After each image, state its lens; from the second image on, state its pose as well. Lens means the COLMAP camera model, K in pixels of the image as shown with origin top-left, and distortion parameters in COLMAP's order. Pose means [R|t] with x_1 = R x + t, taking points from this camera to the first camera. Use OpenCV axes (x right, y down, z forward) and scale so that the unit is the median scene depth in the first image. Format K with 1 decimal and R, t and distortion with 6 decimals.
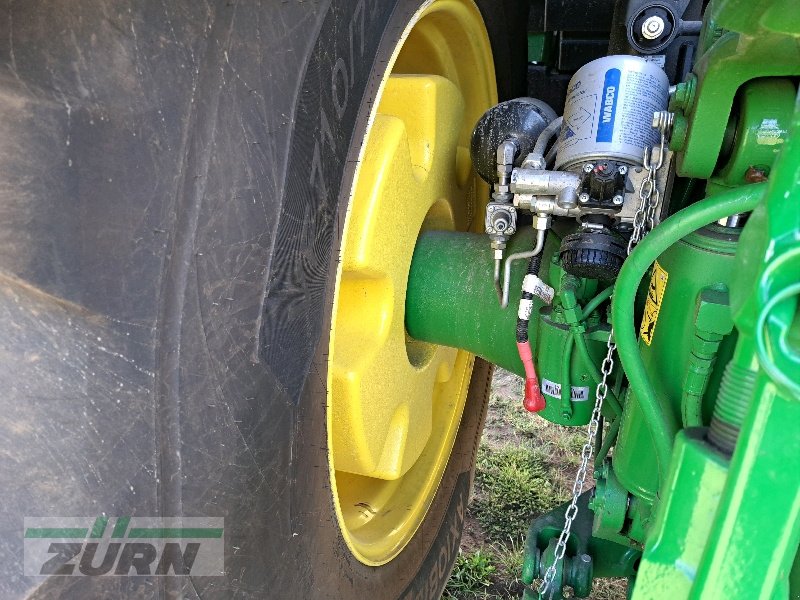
lens RADIAL K [[585.5, 0, 400.0], [0, 585.5, 300.0], [0, 0, 1]] dist [0.012739, 0.006206]
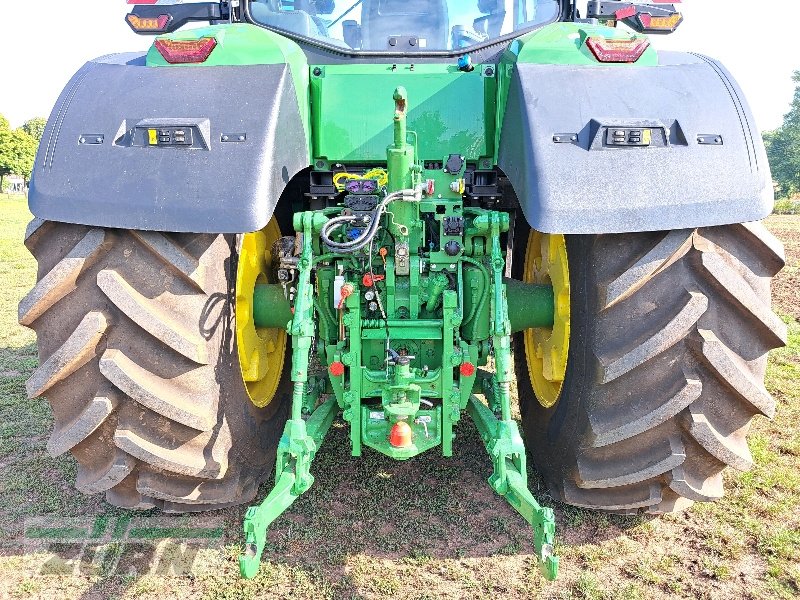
lens RADIAL K [[585.5, 0, 400.0], [0, 585.5, 300.0], [0, 0, 1]] dist [0.012739, 0.006206]
pose [[0.952082, -0.068377, 0.298103, -0.203061], [0.131984, 0.971116, -0.198783, 0.791629], [-0.275900, 0.228602, 0.933606, -2.355372]]
